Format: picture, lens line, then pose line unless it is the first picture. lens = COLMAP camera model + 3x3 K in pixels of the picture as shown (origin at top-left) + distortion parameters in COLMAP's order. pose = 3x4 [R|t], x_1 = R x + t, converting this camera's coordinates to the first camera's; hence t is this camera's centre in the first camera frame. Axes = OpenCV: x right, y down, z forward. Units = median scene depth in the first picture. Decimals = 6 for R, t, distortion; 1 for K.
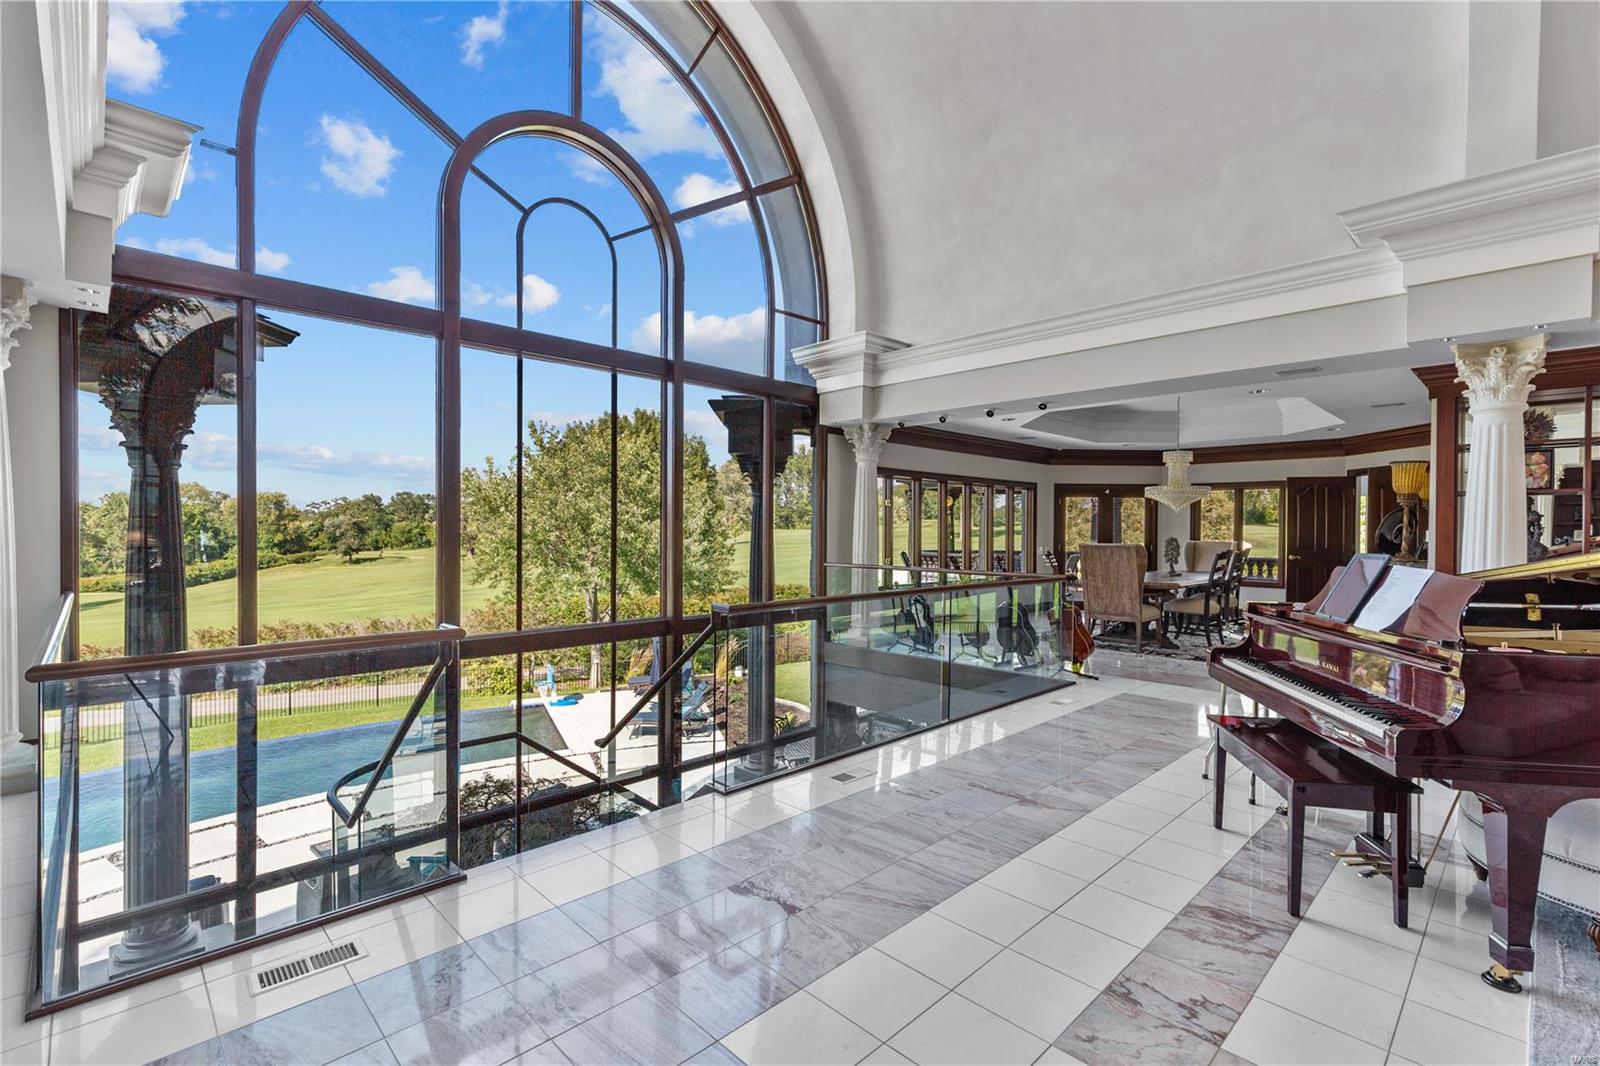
lens RADIAL K [[739.7, 0, 809.3], [0, 739.7, 539.2], [0, 0, 1]] dist [-0.000249, 0.000060]
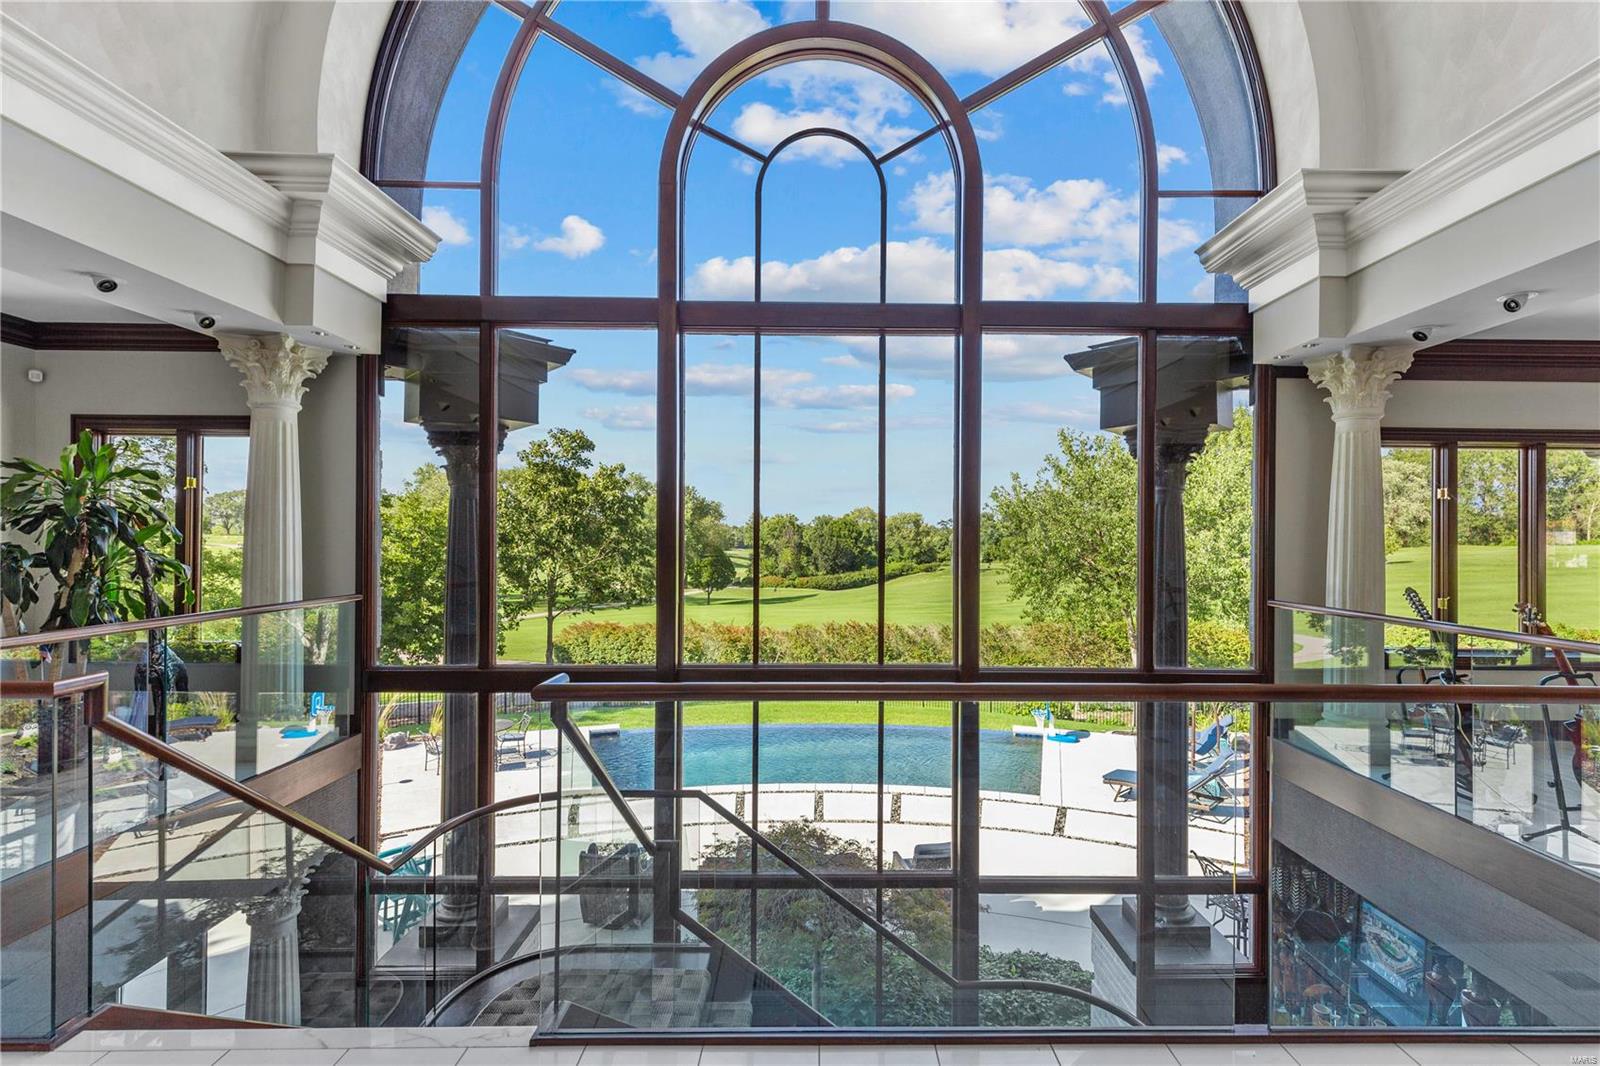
lens RADIAL K [[739.7, 0, 809.3], [0, 739.7, 539.2], [0, 0, 1]] dist [-0.000249, 0.000060]
pose [[0.710449, -0.001894, -0.703746, 0.176648], [-0.012085, 0.999816, -0.014891, -0.003097], [0.703645, 0.019084, 0.710295, 0.336679]]
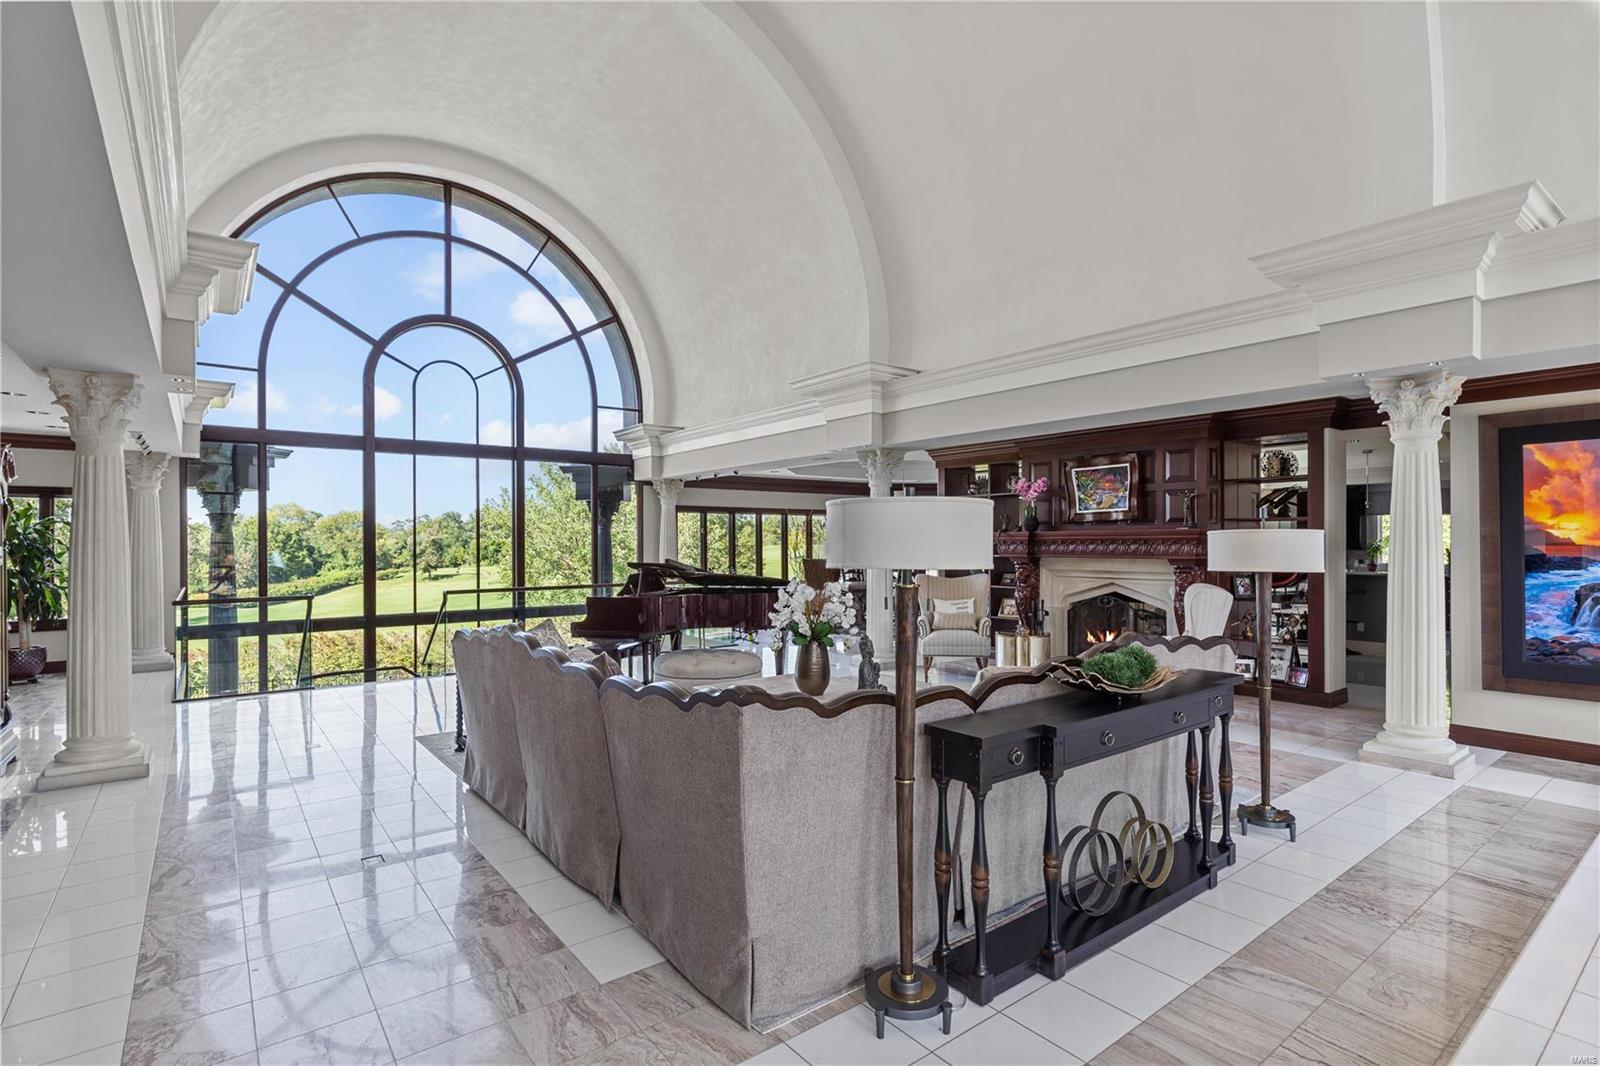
lens RADIAL K [[800.1, 0, 800.0], [0, 800.1, 533.0], [0, 0, 1]] dist [0.000068, -0.000057]
pose [[0.991440, -0.011139, -0.130088, 0.553834], [0.007941, 0.999654, -0.025075, -0.007850], [0.130322, 0.023828, 0.991185, -0.547082]]
